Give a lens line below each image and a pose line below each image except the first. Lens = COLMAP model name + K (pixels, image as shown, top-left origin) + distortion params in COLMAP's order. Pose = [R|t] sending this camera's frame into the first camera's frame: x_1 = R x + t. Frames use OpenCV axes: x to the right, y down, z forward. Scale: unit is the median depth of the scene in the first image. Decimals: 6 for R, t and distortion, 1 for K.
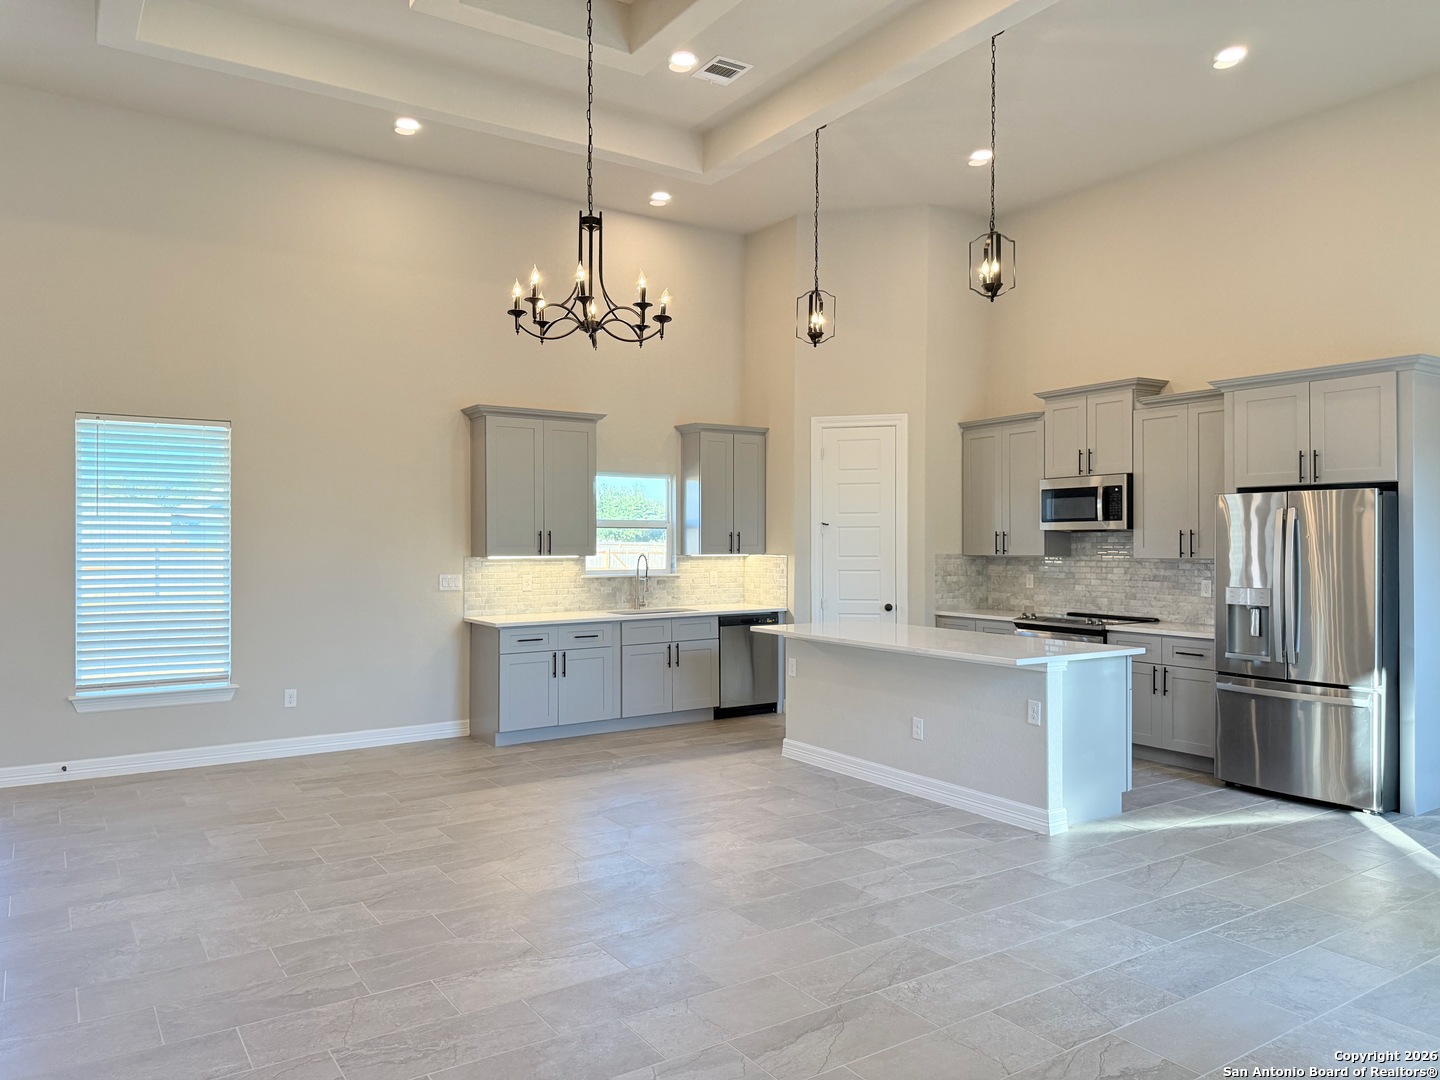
lens RADIAL K [[1013.9, 0, 717.8], [0, 1013.9, 528.4], [0, 0, 1]] dist [0.084191, -0.115985]
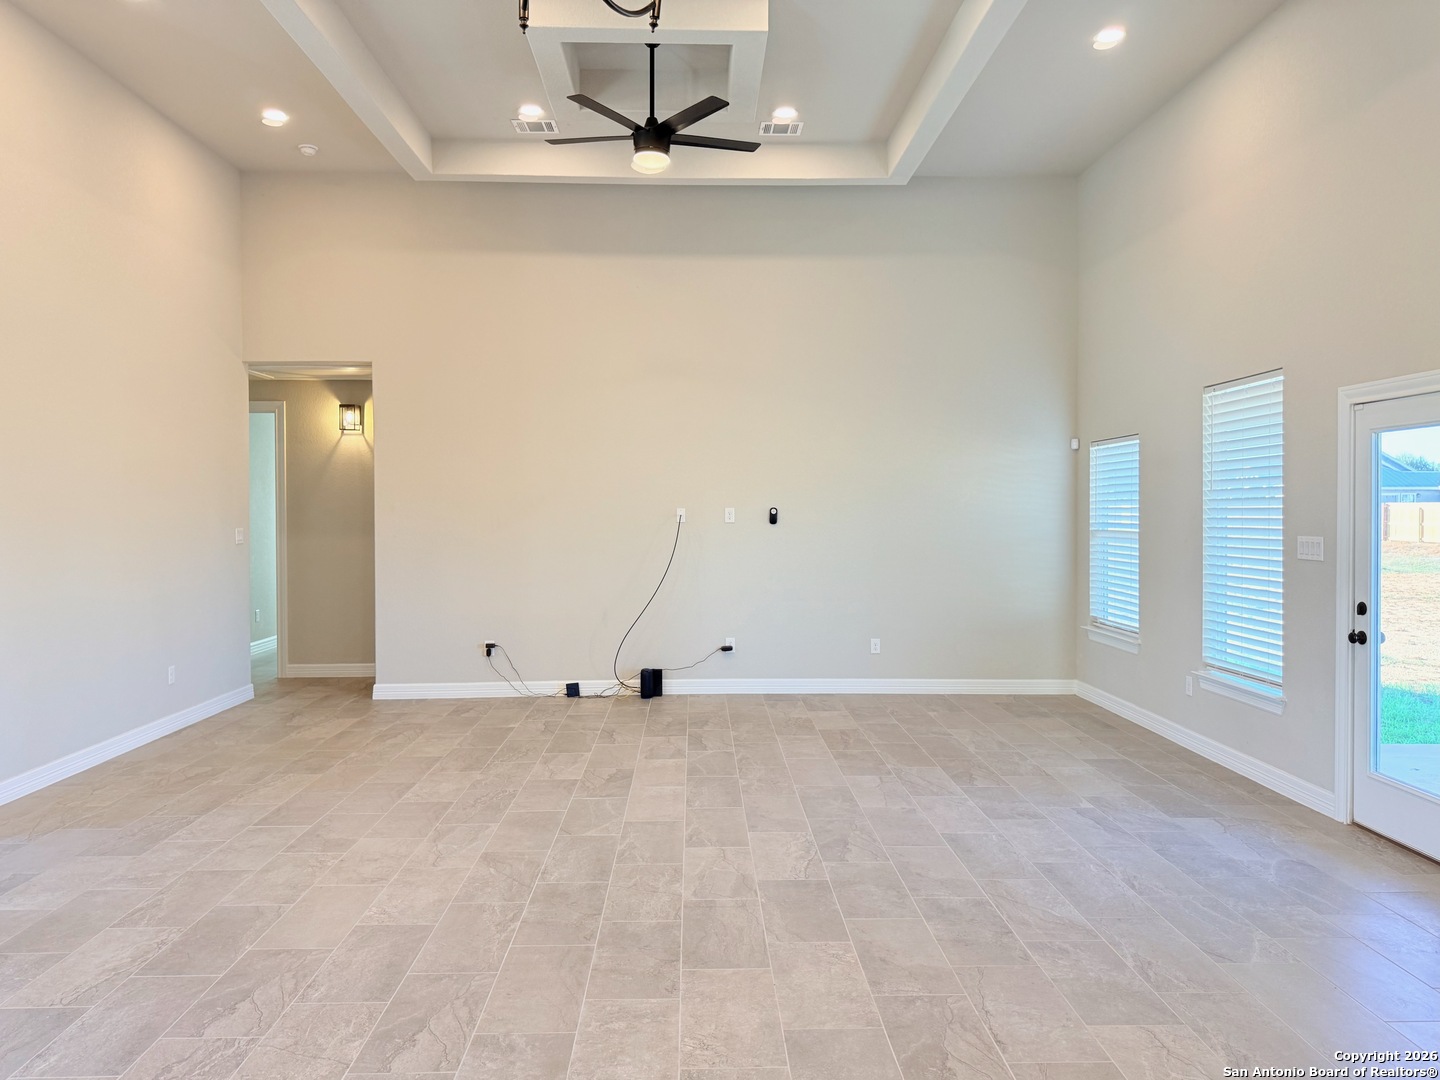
lens RADIAL K [[1013.9, 0, 717.8], [0, 1013.9, 528.4], [0, 0, 1]] dist [0.084191, -0.115985]
pose [[-0.531609, 0.014478, -0.846866, 0.091730], [0.010172, 0.999891, 0.010708, 0.004506], [0.846929, -0.002922, -0.531699, 0.784865]]
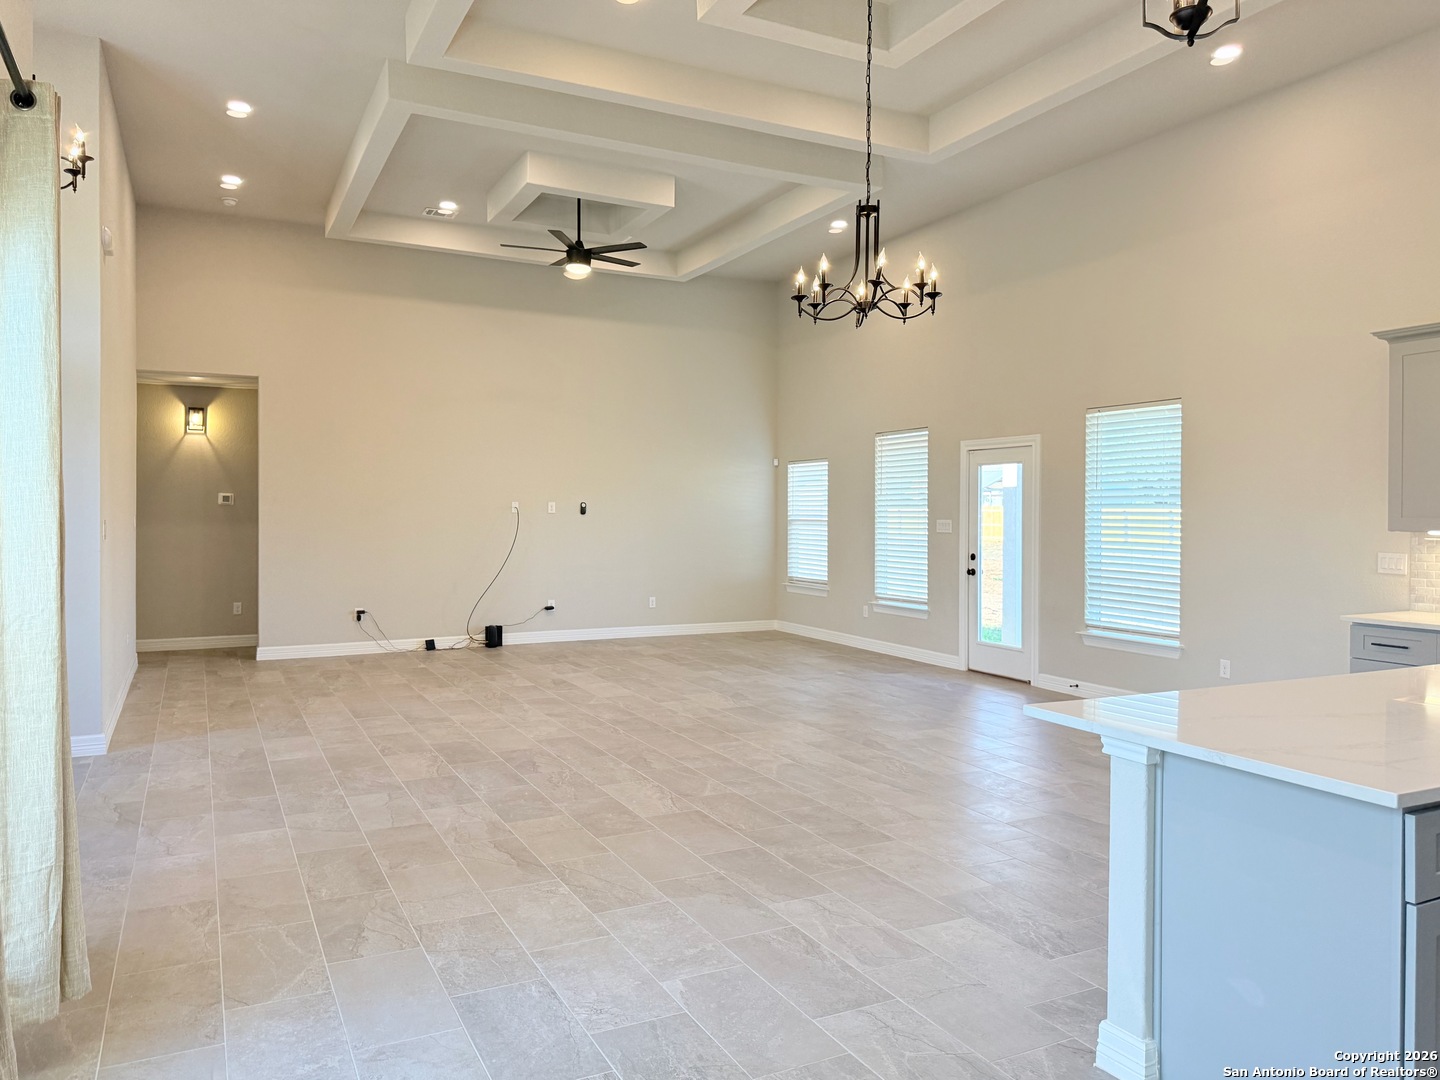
lens RADIAL K [[1017.4, 0, 724.0], [0, 1017.4, 516.6], [0, 0, 1]] dist [0.112342, -0.188487]
pose [[-0.114907, 0.003206, -0.993371, 0.615598], [0.005597, 0.999981, 0.002580, 0.012838], [0.993361, -0.005263, -0.114922, 0.620444]]
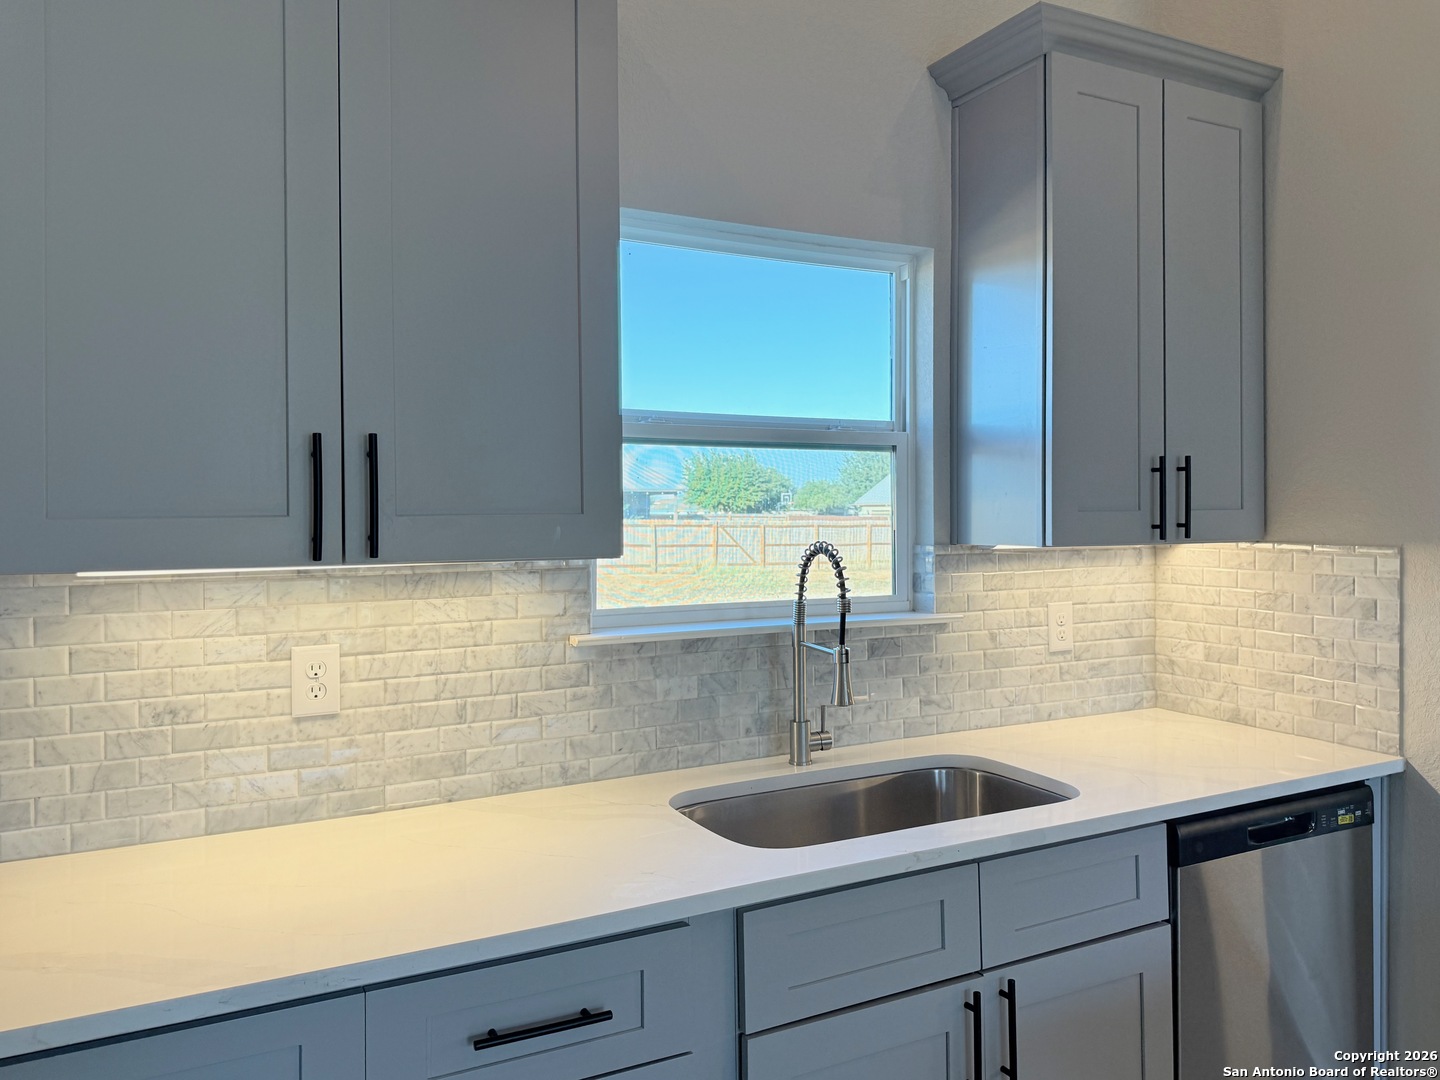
lens RADIAL K [[1029.8, 0, 720.0], [0, 1029.8, 540.0], [0, 0, 1]] dist [0.093546, -0.138190]
pose [[0.994394, -0.003472, -0.105685, -0.083743], [0.007527, 0.999249, 0.037997, 0.016664], [0.105473, -0.038580, 0.993673, 0.870668]]
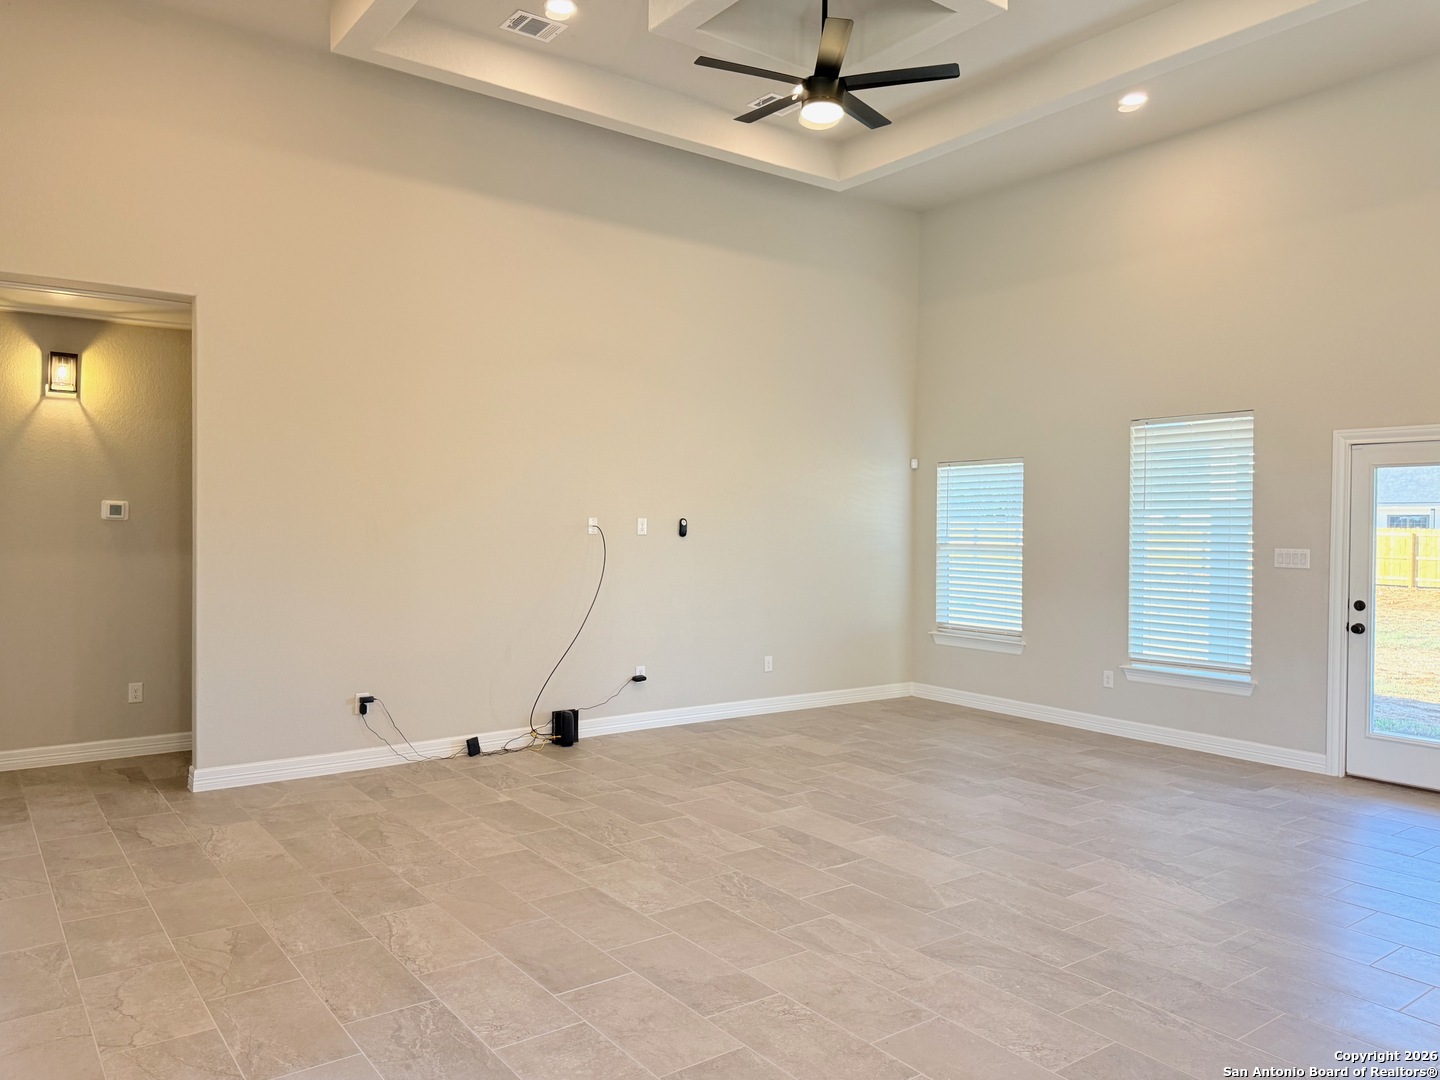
lens RADIAL K [[1029.8, 0, 720.0], [0, 1029.8, 540.0], [0, 0, 1]] dist [0.093546, -0.138190]
pose [[0.052183, 0.014254, -0.998536, 0.139111], [0.001241, 0.999896, 0.014338, 0.000759], [0.998637, -0.001988, 0.052160, 0.206708]]
